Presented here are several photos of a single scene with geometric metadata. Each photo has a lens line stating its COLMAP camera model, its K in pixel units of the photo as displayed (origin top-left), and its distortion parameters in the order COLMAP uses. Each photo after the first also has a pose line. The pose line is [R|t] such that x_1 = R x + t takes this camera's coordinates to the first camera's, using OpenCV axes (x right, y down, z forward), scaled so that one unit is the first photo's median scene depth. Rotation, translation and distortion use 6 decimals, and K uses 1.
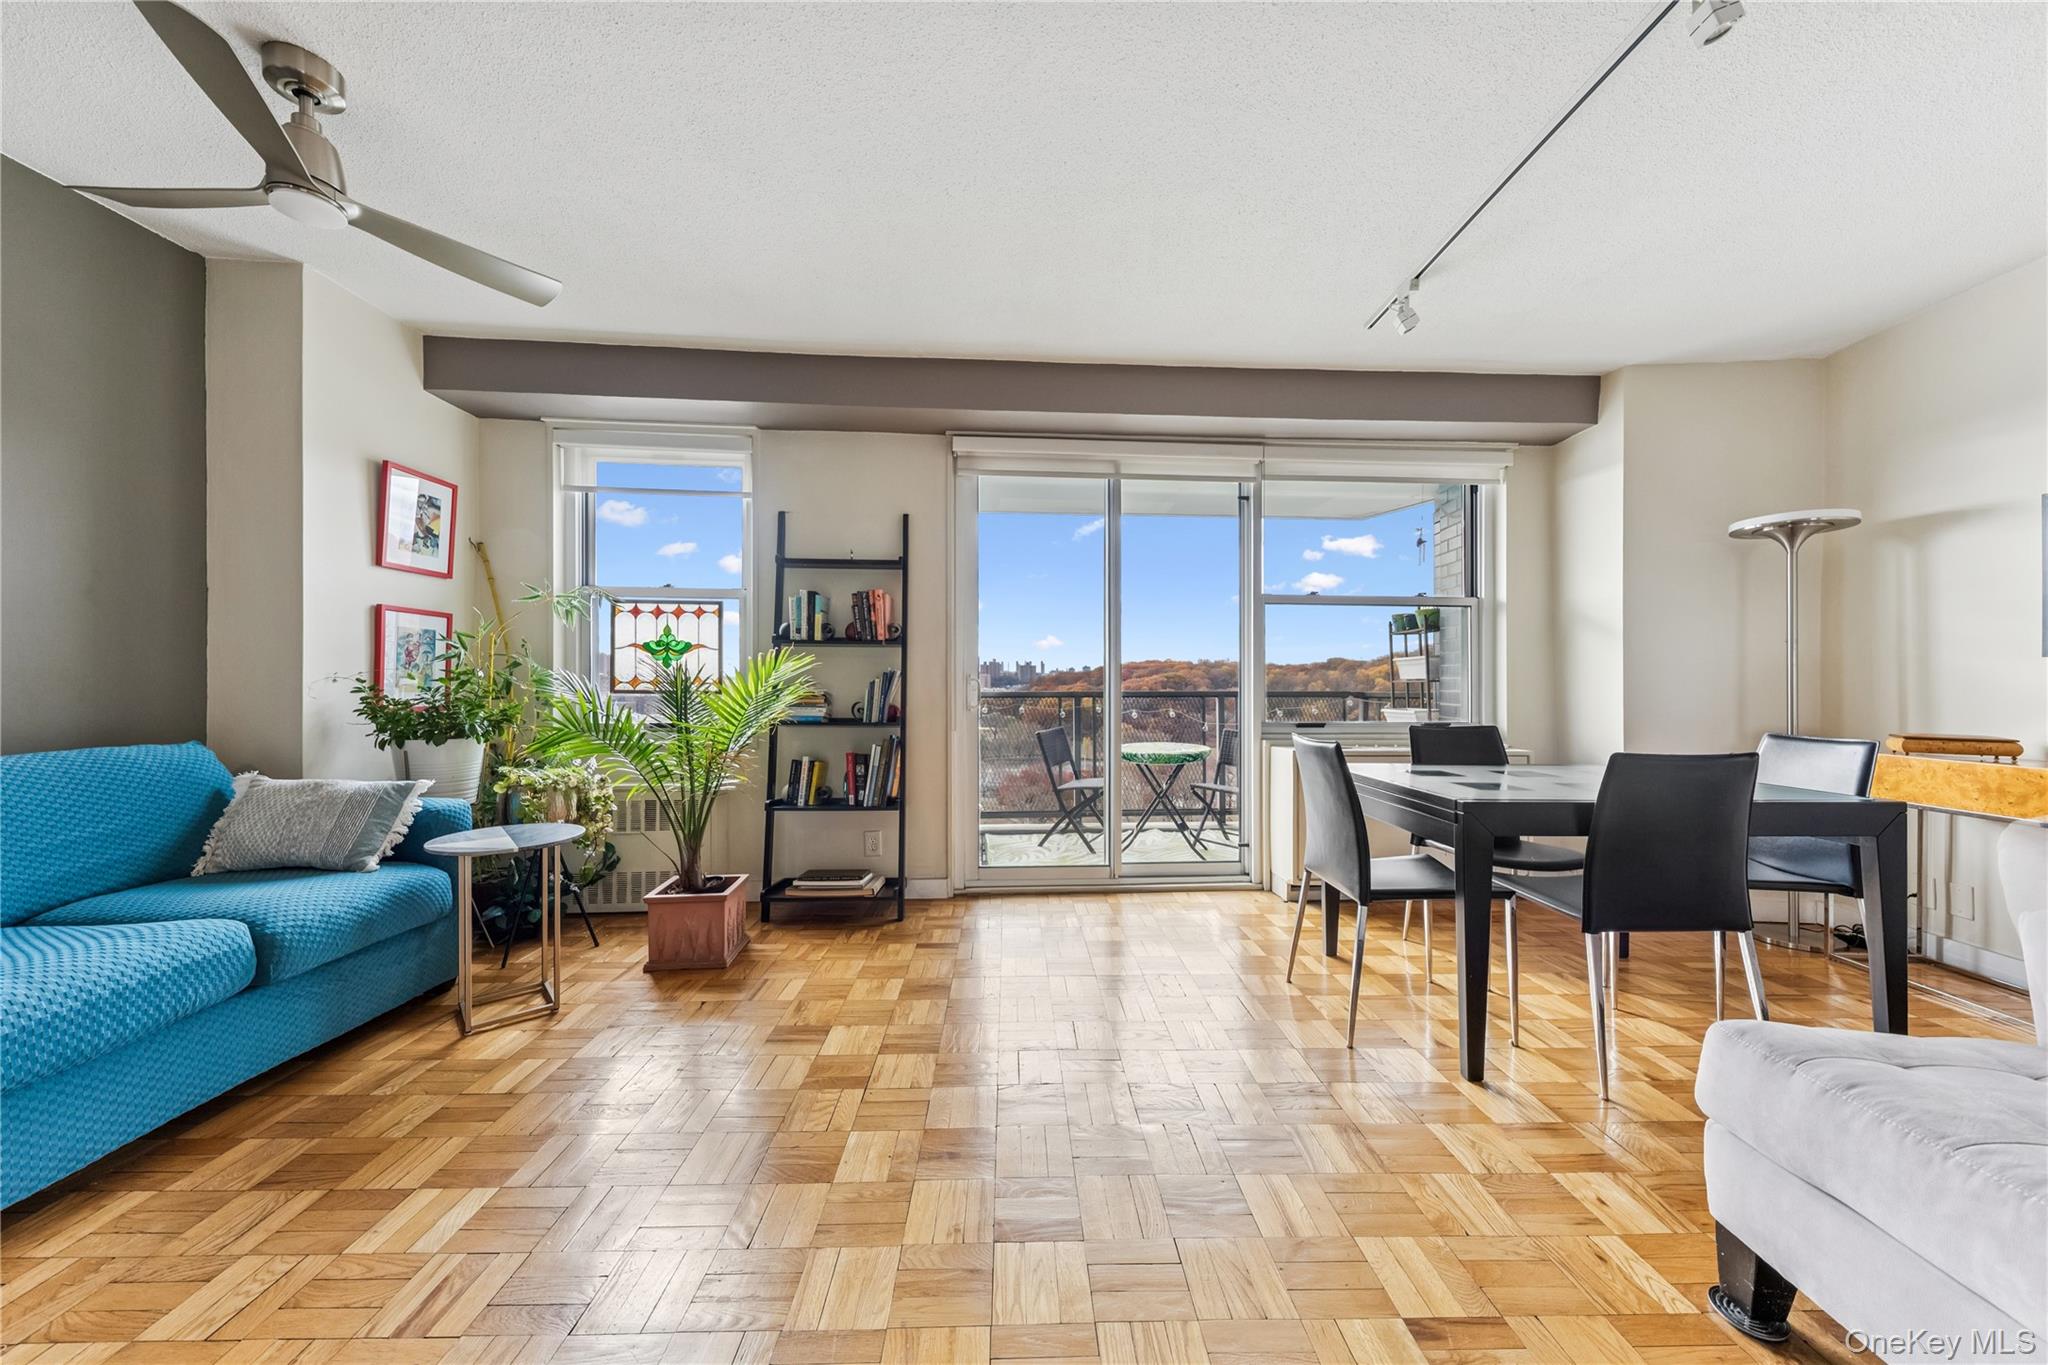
lens RADIAL K [[707.4, 0, 1023.3], [0, 707.4, 678.3], [0, 0, 1]] dist [0.005987, -0.000257]
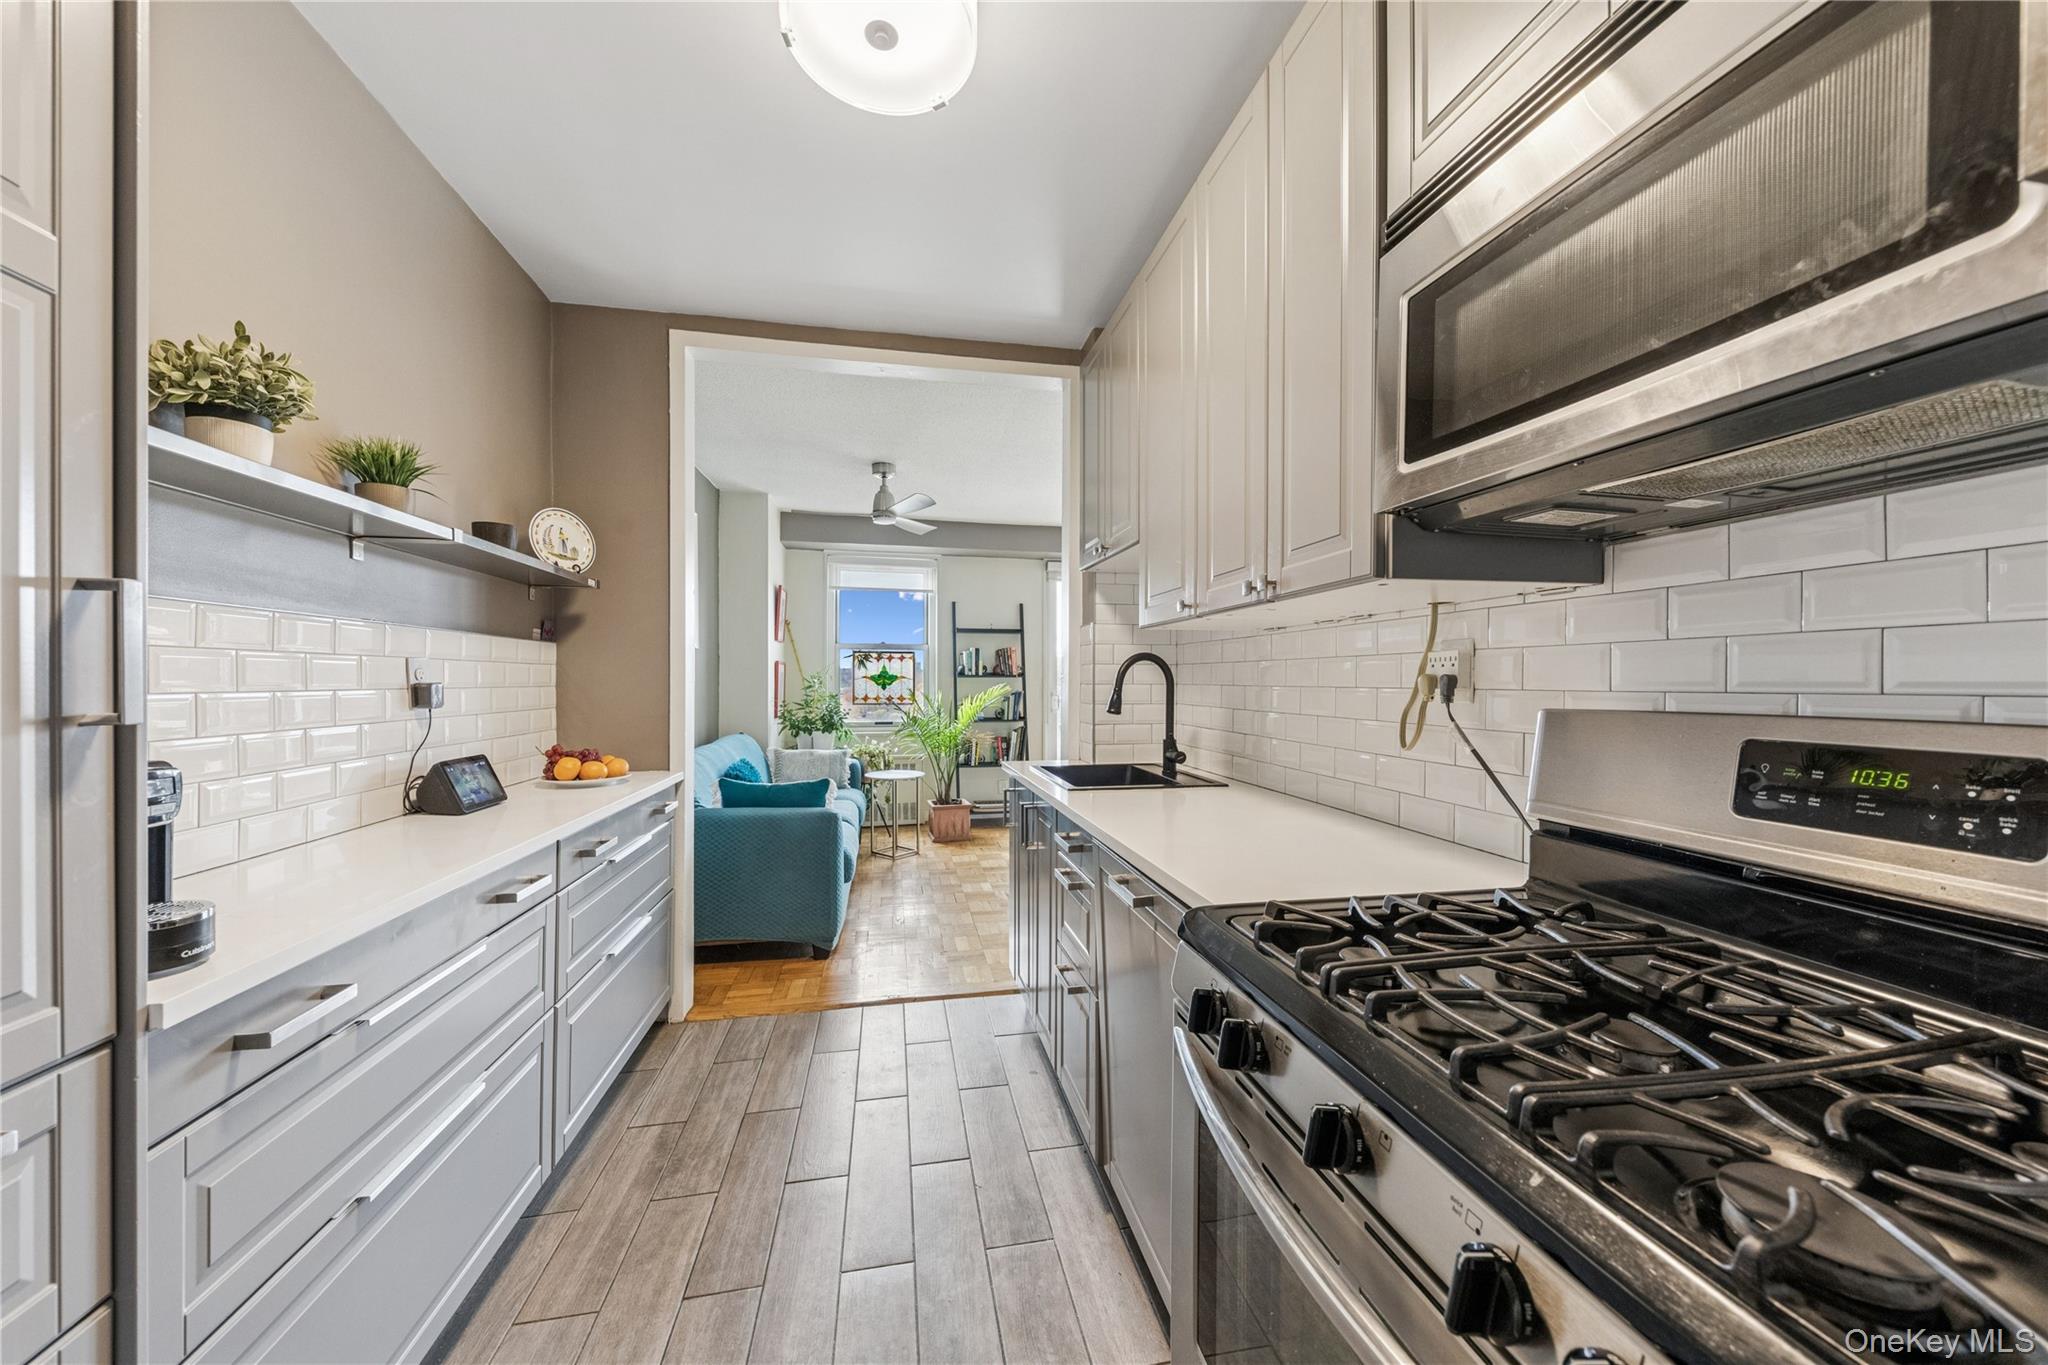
lens RADIAL K [[707.4, 0, 1023.3], [0, 707.4, 678.3], [0, 0, 1]] dist [0.005987, -0.000257]
pose [[0.987621, -0.005367, 0.156766, -0.445104], [0.004687, 0.999978, 0.004710, -0.050877], [-0.156788, -0.003917, 0.987625, -0.787769]]
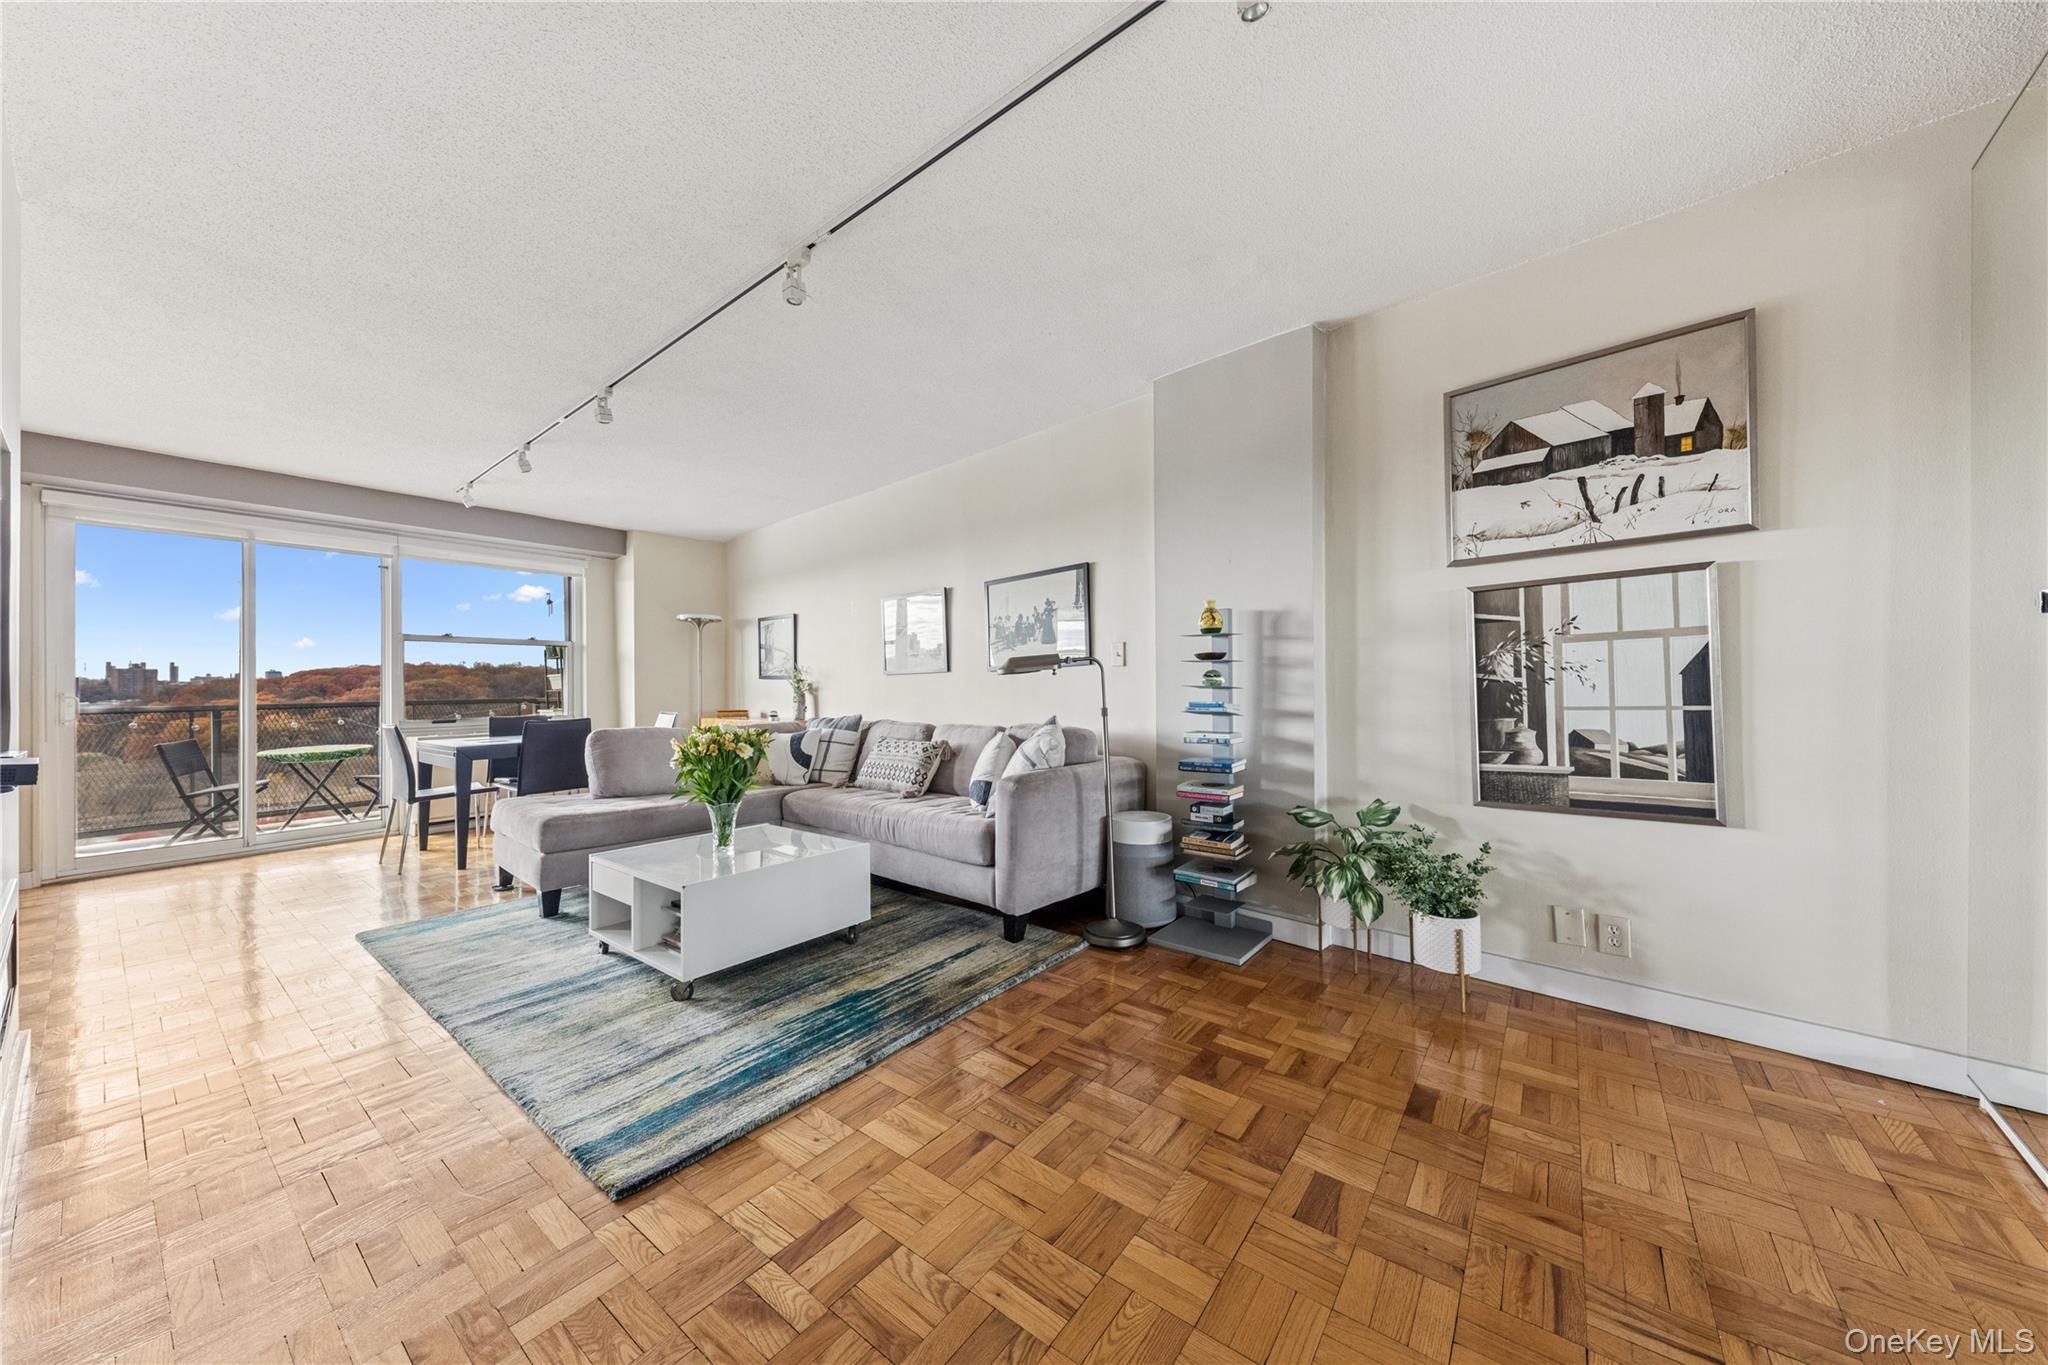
lens RADIAL K [[707.4, 0, 1023.3], [0, 707.4, 678.3], [0, 0, 1]] dist [0.005987, -0.000257]
pose [[0.621946, -0.001500, 0.783058, -0.015299], [0.008396, 0.999953, -0.004753, -0.011218], [-0.783015, 0.009531, 0.621930, -0.985797]]
